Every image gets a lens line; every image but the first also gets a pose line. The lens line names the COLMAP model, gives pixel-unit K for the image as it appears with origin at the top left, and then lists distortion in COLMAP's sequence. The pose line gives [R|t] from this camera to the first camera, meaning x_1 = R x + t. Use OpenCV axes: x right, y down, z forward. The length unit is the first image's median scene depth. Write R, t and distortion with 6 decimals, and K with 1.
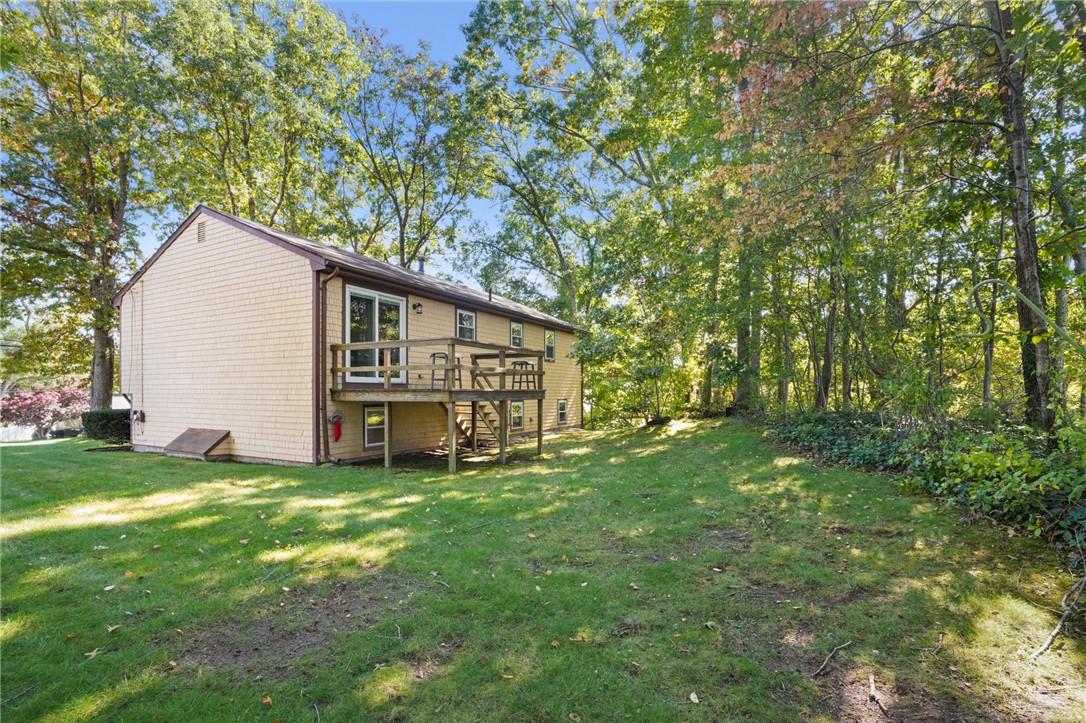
lens RADIAL K [[493.4, 0, 548.5], [0, 493.4, 376.8], [0, 0, 1]] dist [-0.066216, 0.025392]
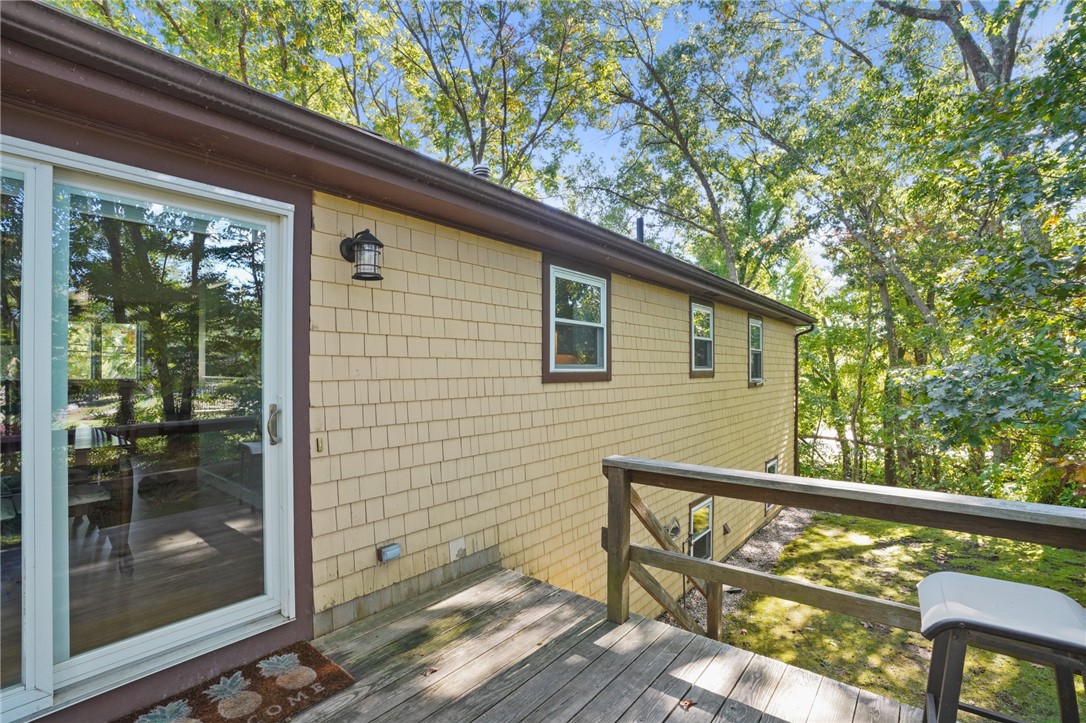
lens RADIAL K [[507.3, 0, 554.7], [0, 507.3, 368.1], [0, 0, 1]] dist [-0.075518, 0.027583]
pose [[0.979432, 0.004318, -0.201730, -0.127819], [0.001039, 0.999650, 0.026441, -0.088300], [0.201774, -0.026107, 0.979084, 0.736426]]
